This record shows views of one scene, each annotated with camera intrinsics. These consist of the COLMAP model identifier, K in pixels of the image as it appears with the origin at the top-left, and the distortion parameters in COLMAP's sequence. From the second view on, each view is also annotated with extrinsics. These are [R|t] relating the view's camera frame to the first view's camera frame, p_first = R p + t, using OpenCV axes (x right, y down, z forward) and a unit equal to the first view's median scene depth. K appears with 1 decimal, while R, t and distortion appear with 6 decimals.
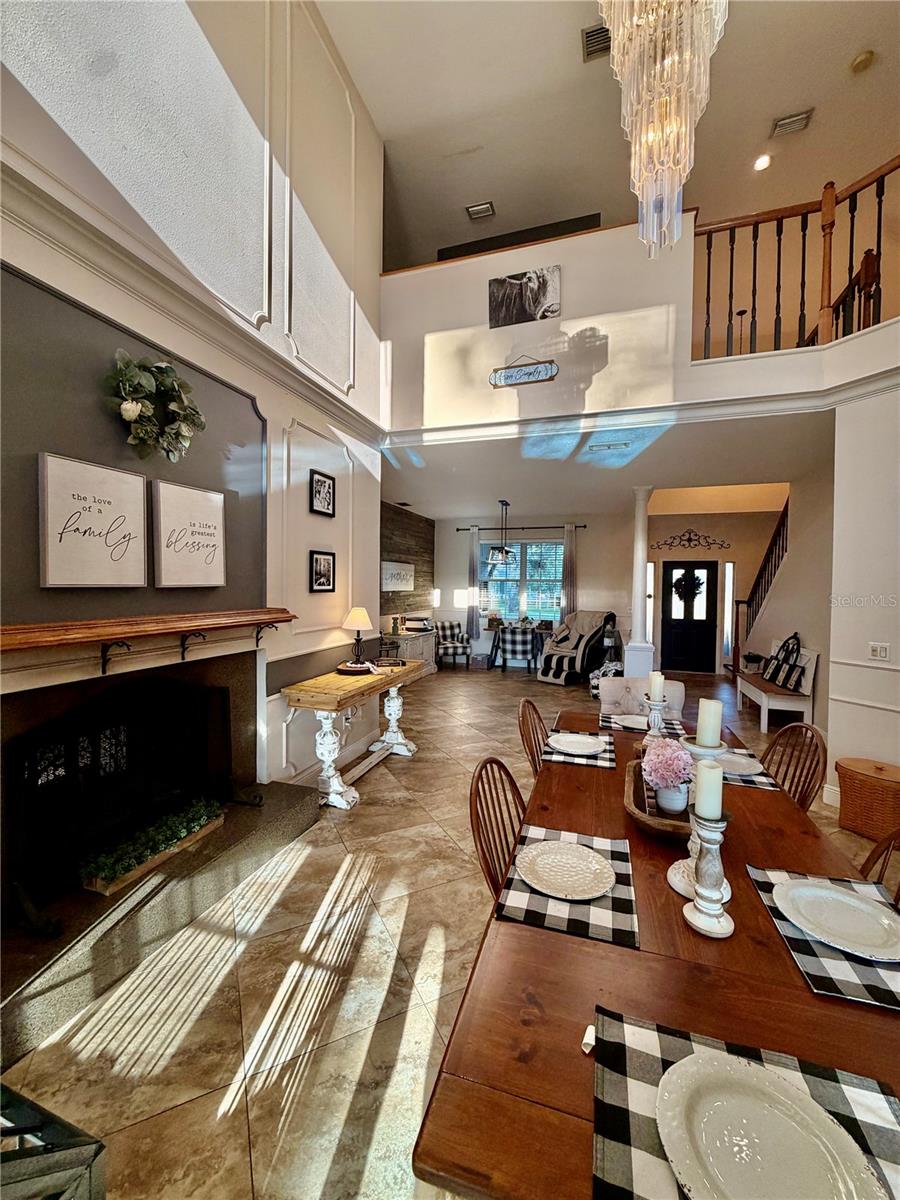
lens RADIAL K [[479.7, 0, 450.0], [0, 479.7, 600.0], [0, 0, 1]] dist [-0.000885, -0.000019]
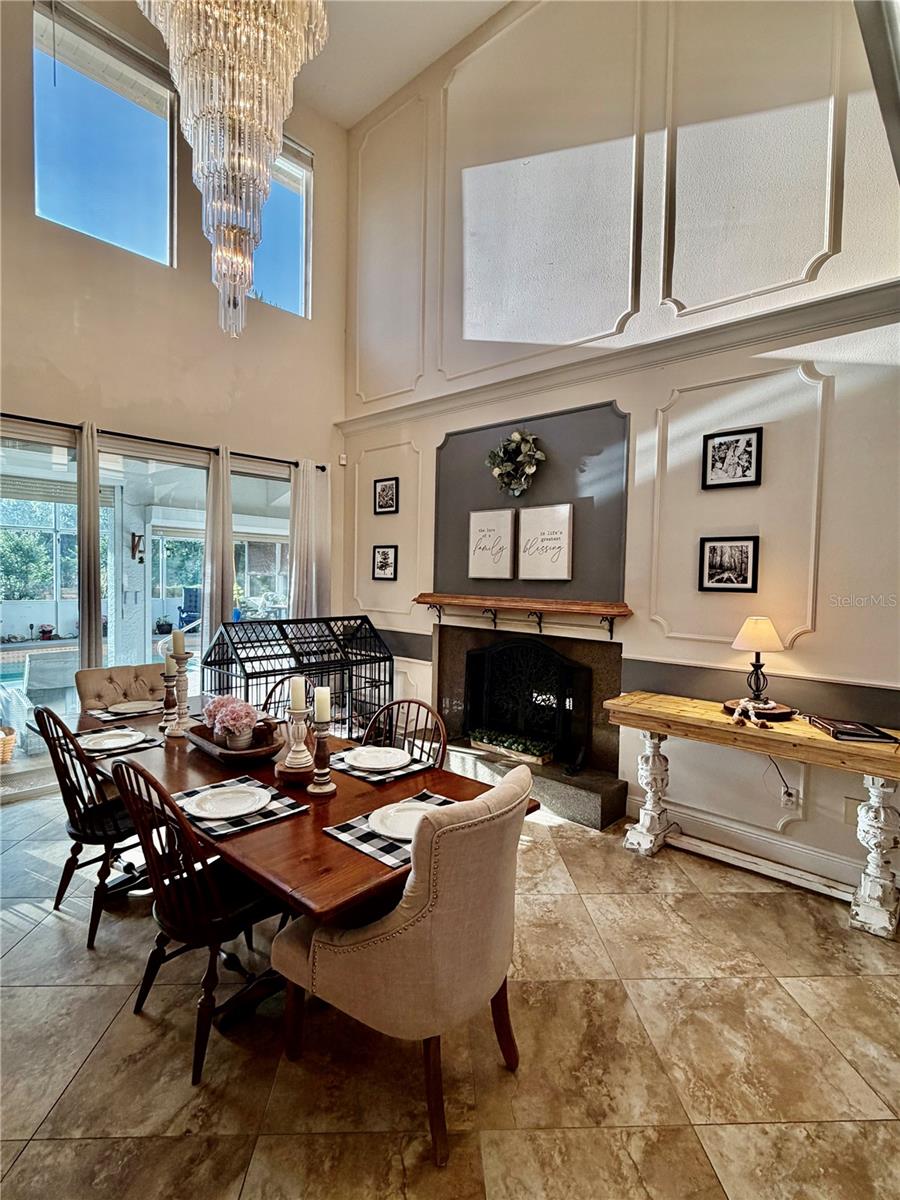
lens RADIAL K [[593.7, 0, 450.0], [0, 593.7, 600.0], [0, 0, 1]] dist [0.004516, 0.001425]
pose [[-0.414418, 0.029502, -0.909608, 0.880291], [-0.047807, 0.997389, 0.054130, -0.038388], [0.908830, 0.065919, -0.411926, 1.161481]]
